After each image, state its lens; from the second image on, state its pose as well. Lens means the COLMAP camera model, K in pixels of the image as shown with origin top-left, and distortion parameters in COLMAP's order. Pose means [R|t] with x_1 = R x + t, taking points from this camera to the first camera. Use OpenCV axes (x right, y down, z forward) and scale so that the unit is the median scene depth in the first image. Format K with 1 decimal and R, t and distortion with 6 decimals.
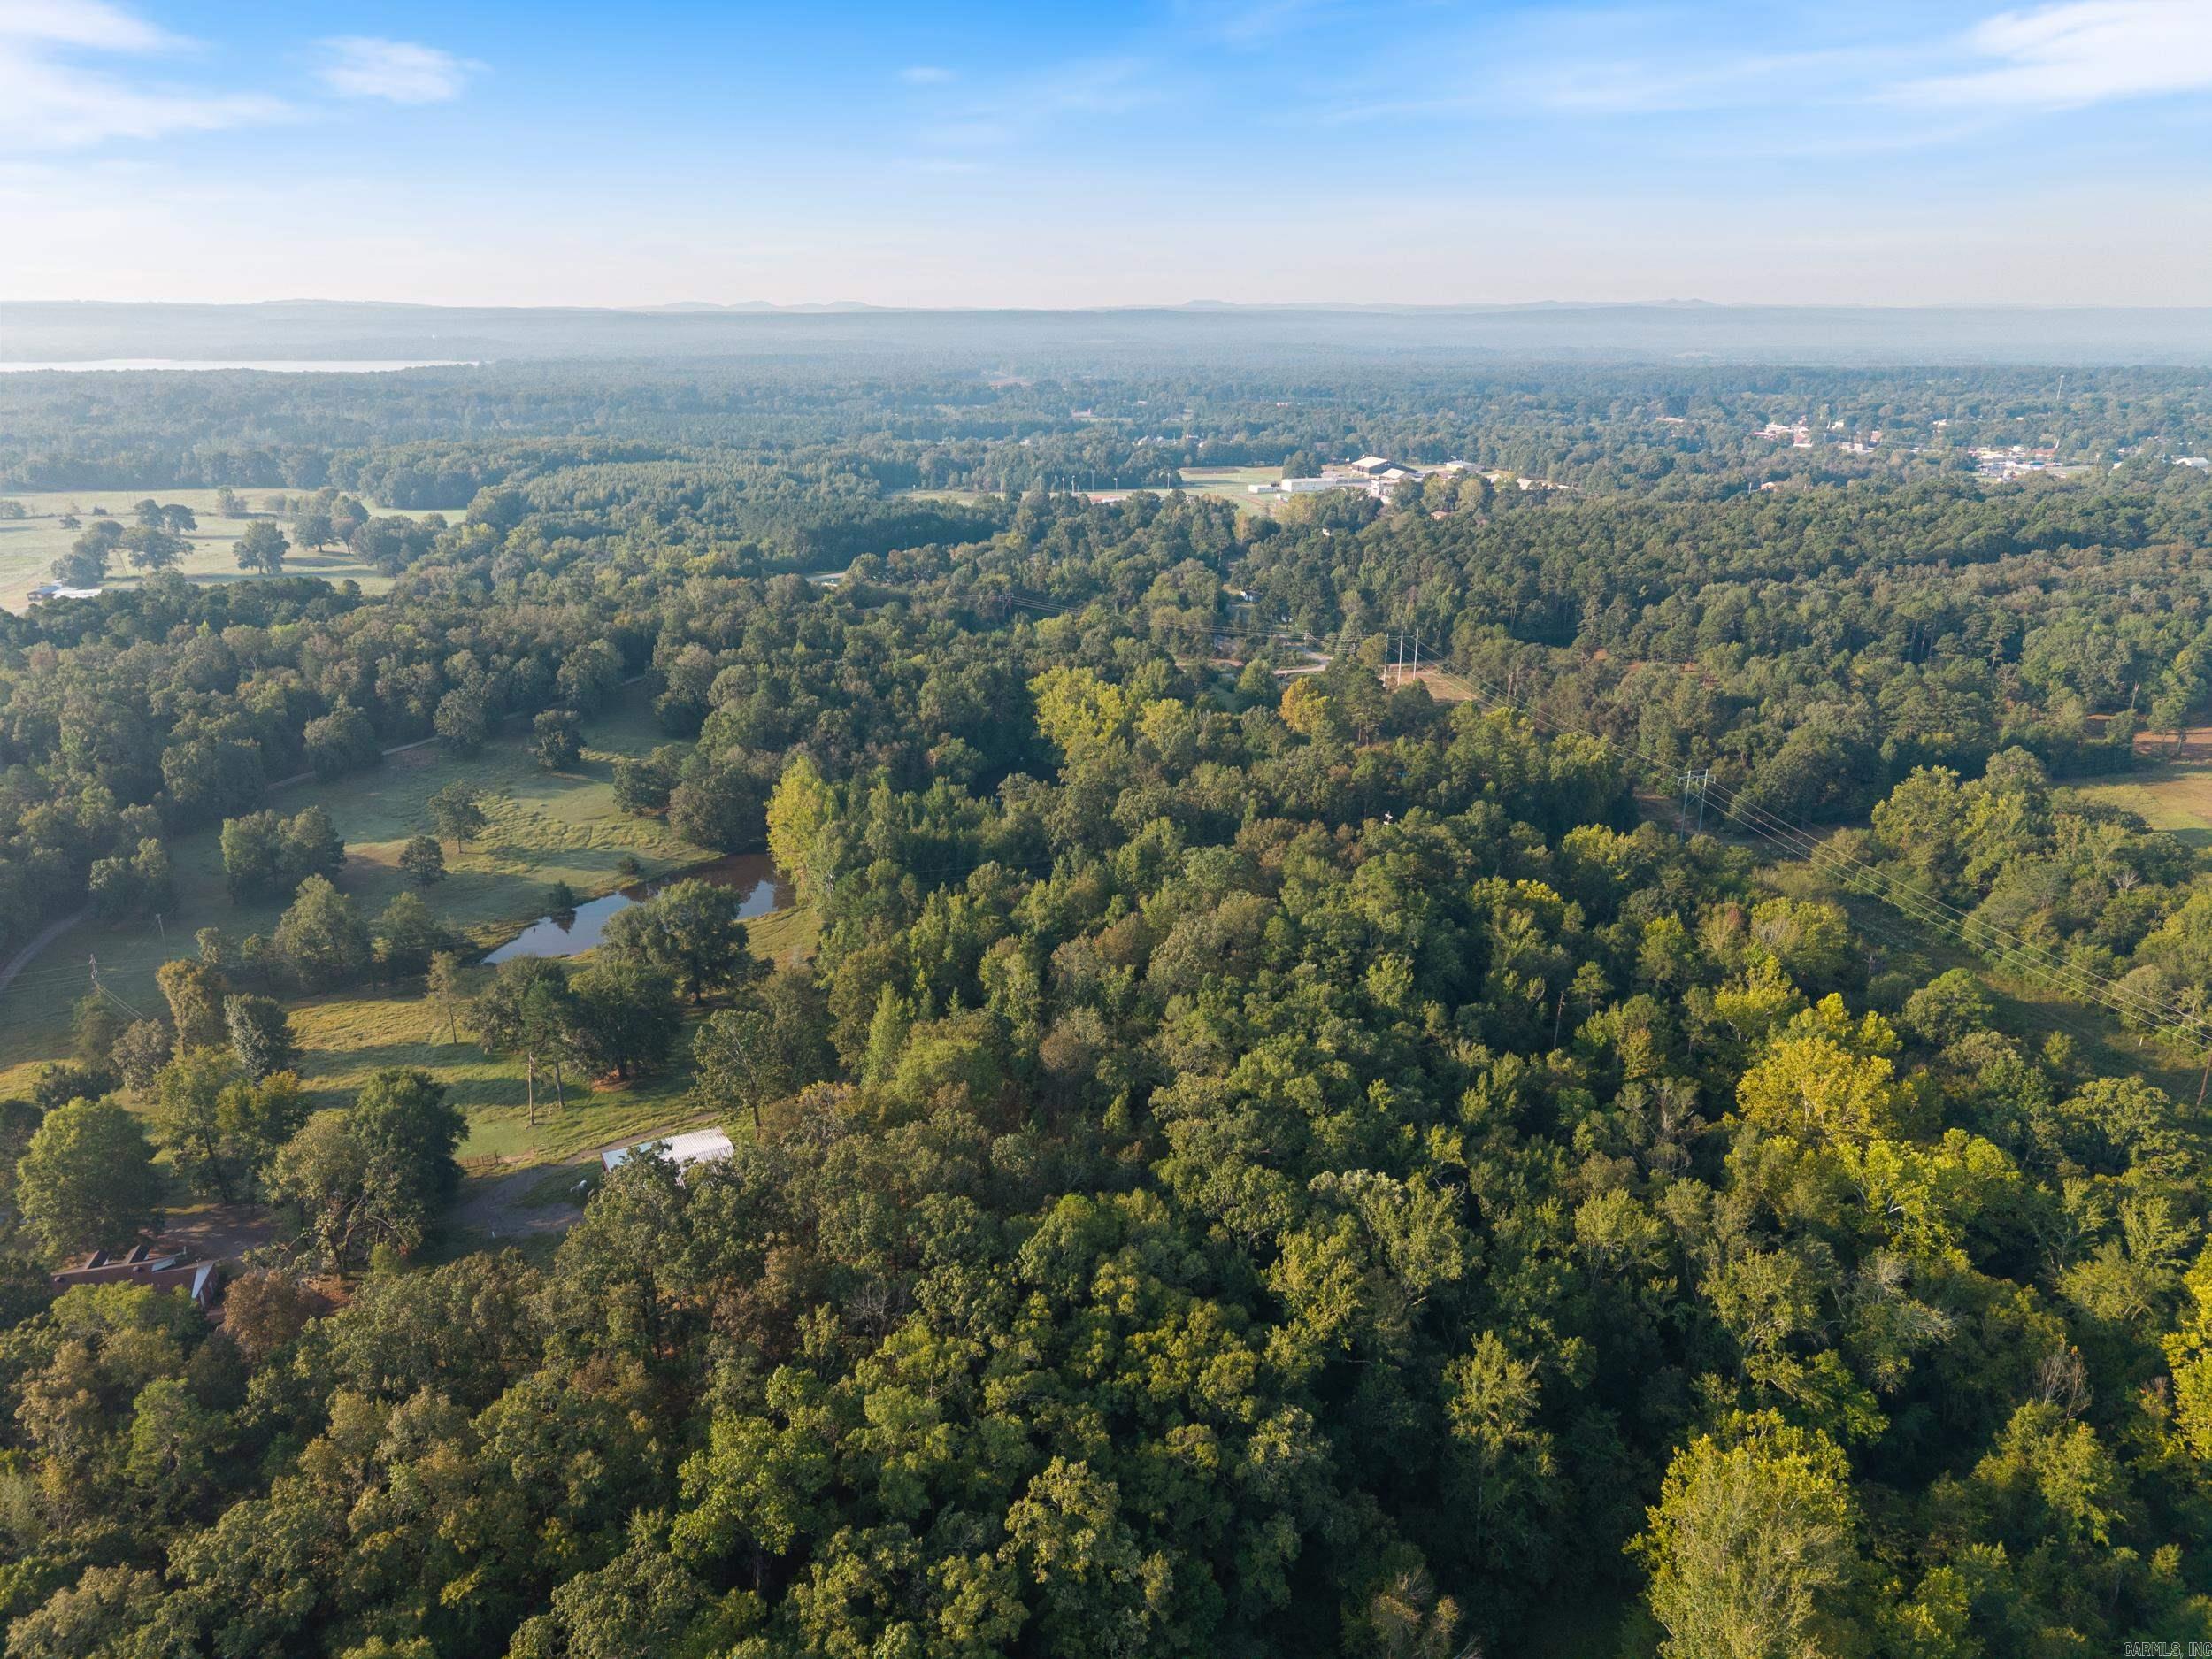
lens RADIAL K [[1460.6, 0, 1106.0], [0, 1460.6, 829.5], [0, 0, 1]] dist [0.050020, -0.058158]
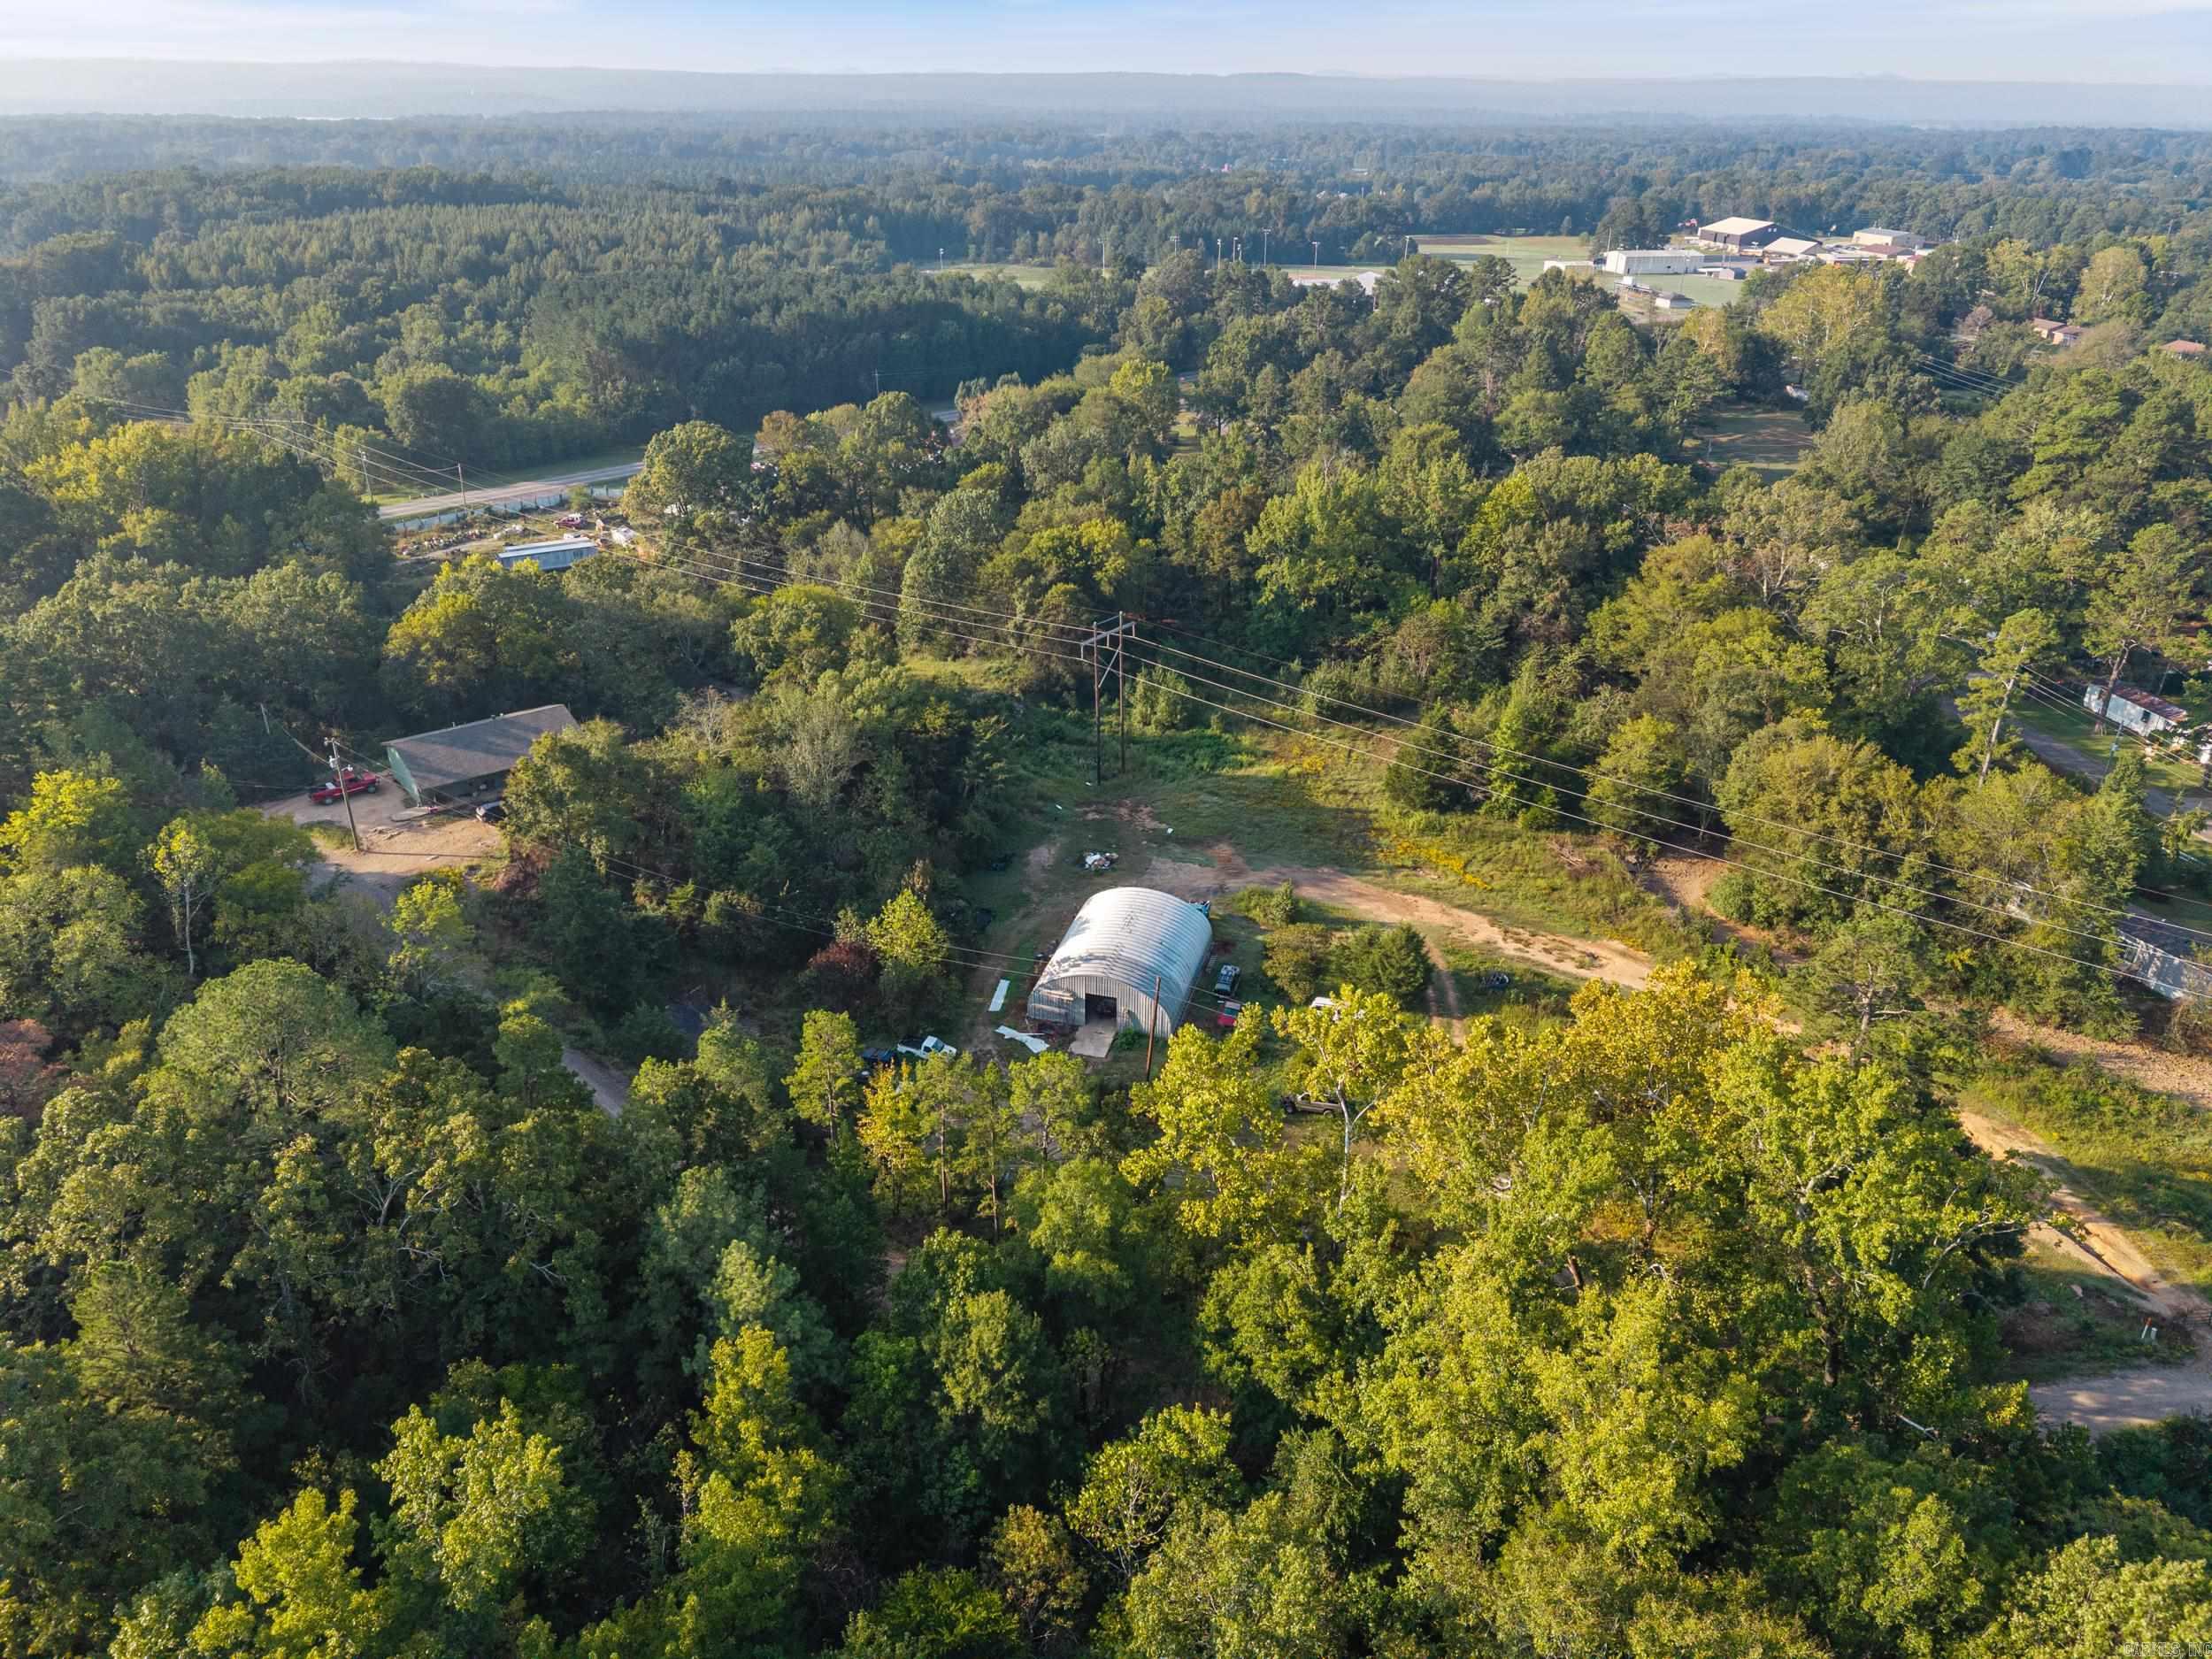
lens RADIAL K [[1513.8, 0, 1106.0], [0, 1513.8, 829.5], [0, 0, 1]] dist [0.016139, -0.007036]
pose [[0.997546, 0.036585, -0.059697, -0.046584], [-0.029287, 0.992481, 0.118842, -0.141431], [0.063596, -0.116802, 0.991117, 0.659951]]
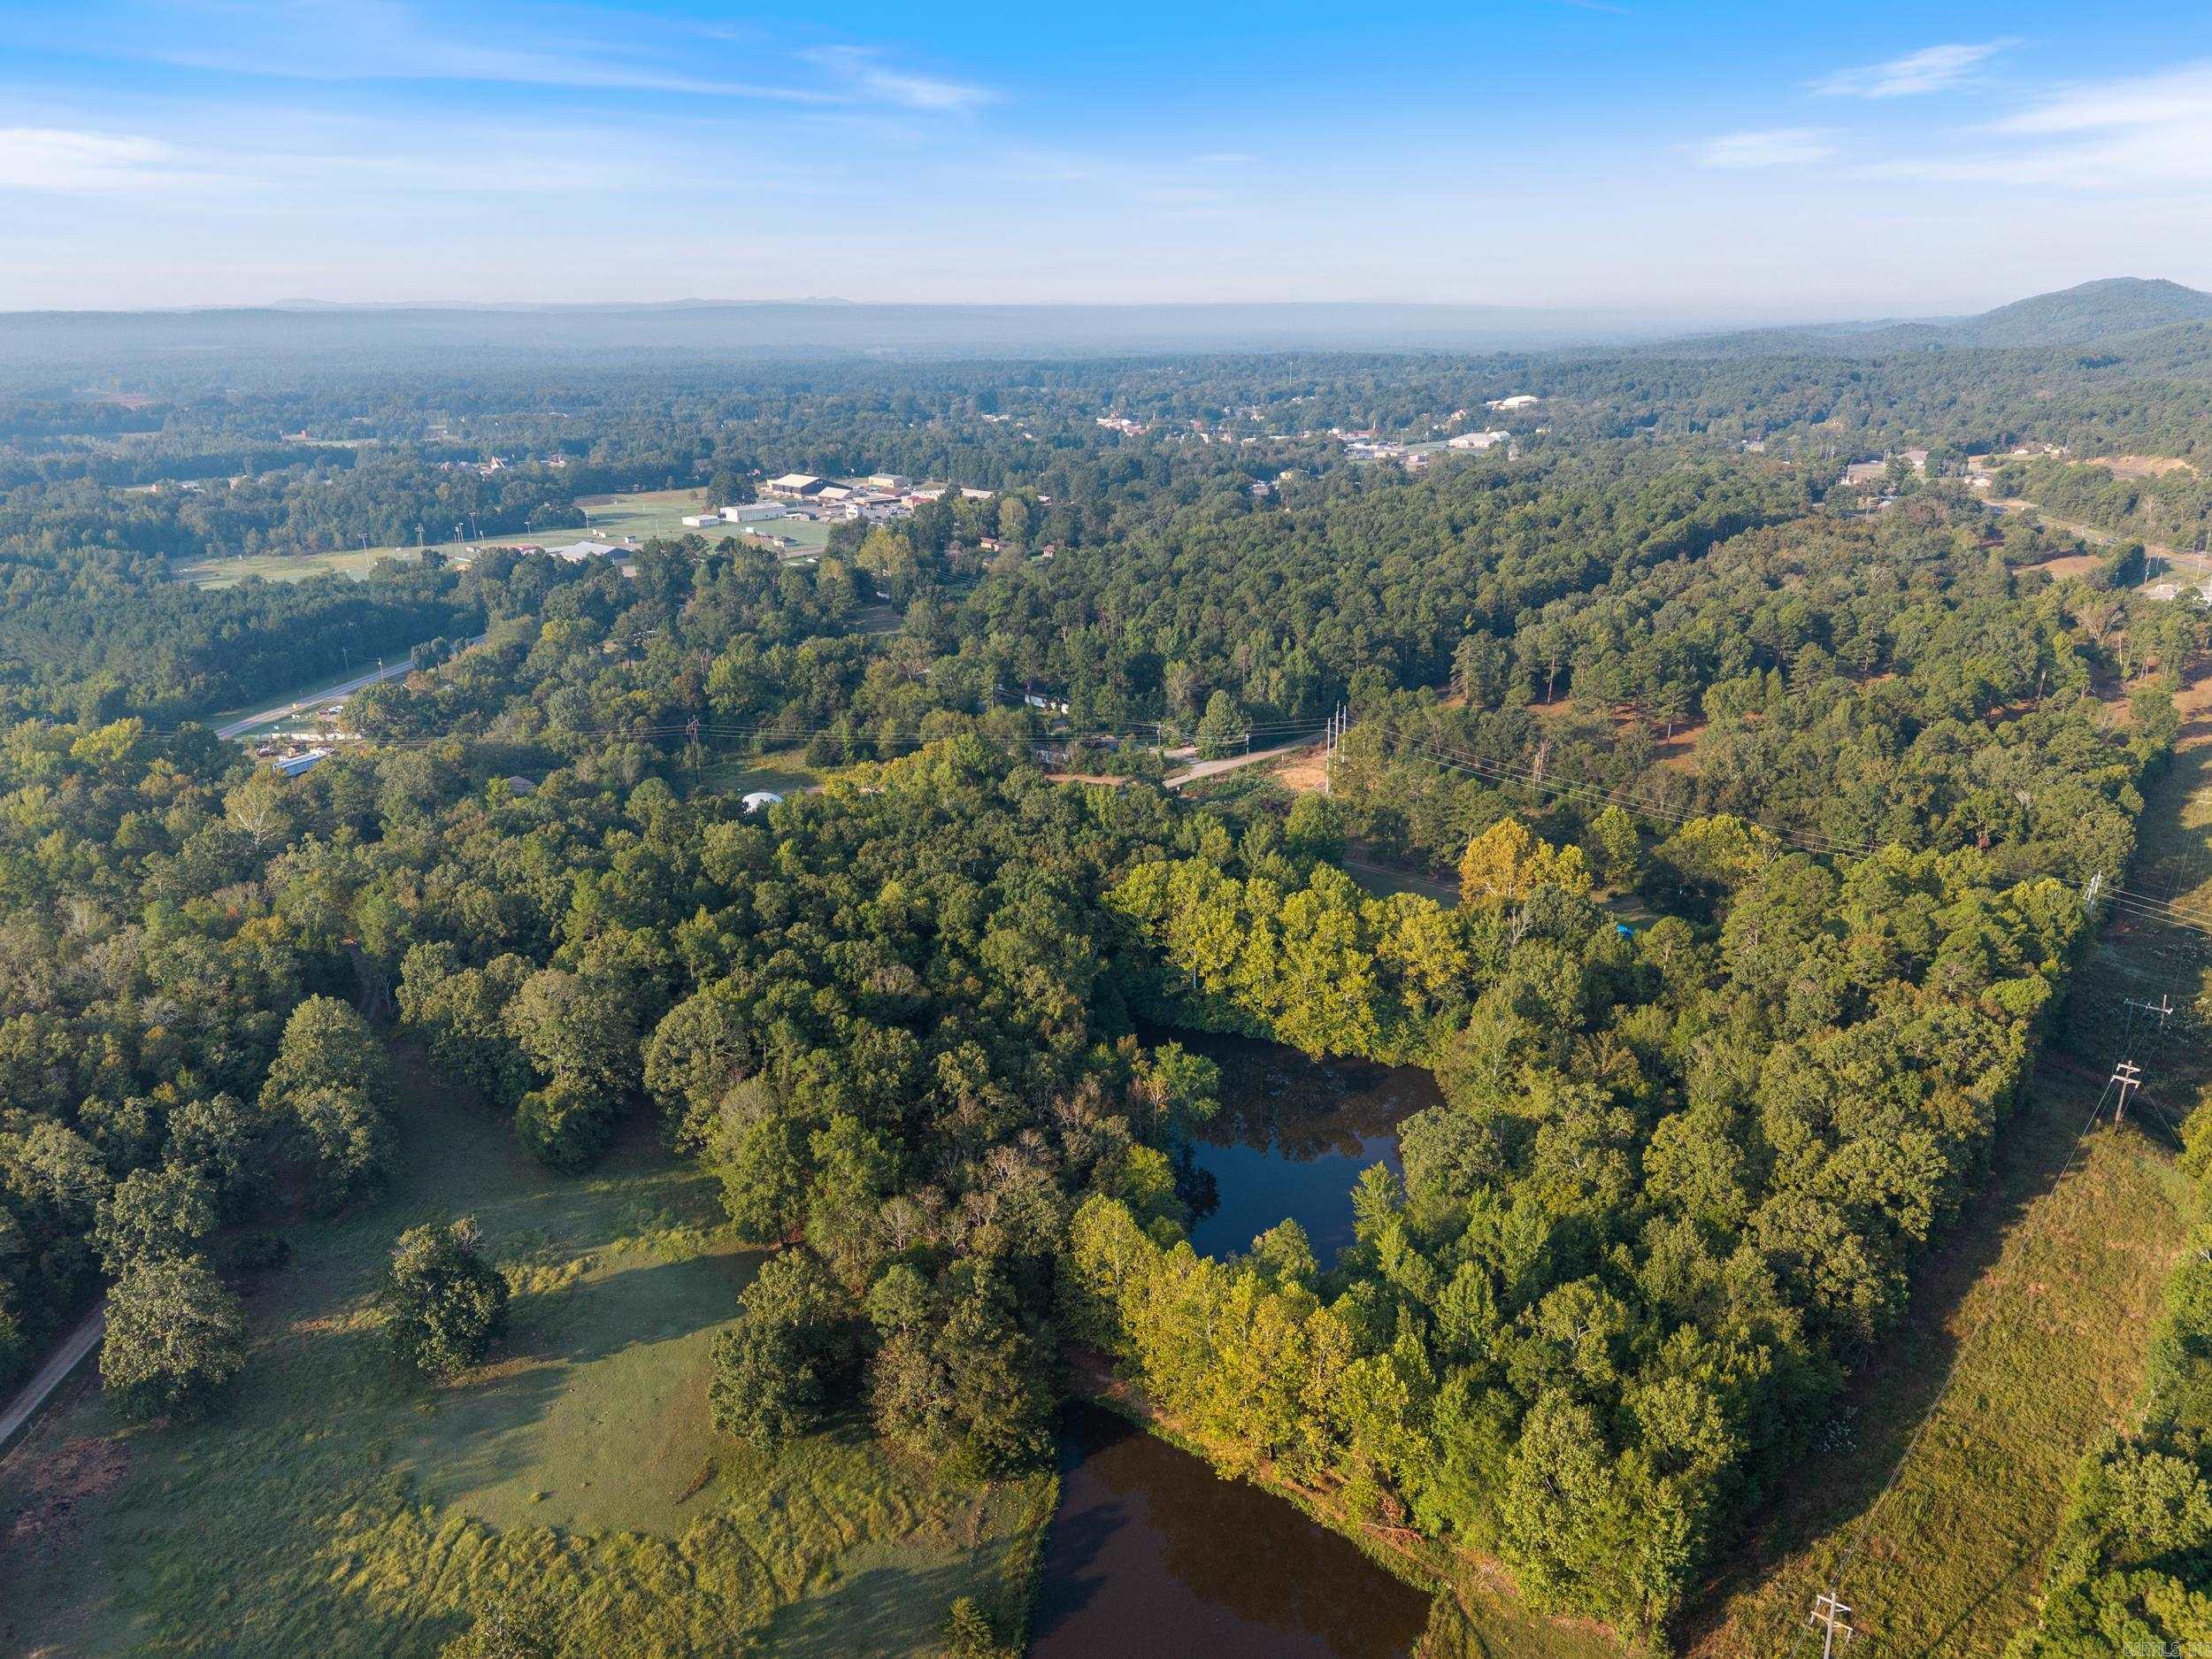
lens RADIAL K [[1486.8, 0, 1118.7], [0, 1486.8, 826.2], [0, 0, 1]] dist [0.073050, -0.080522]
pose [[0.858689, -0.175038, 0.481680, -0.211993], [0.178769, 0.983135, 0.038570, -0.095752], [-0.480308, 0.052990, 0.875498, 0.285256]]
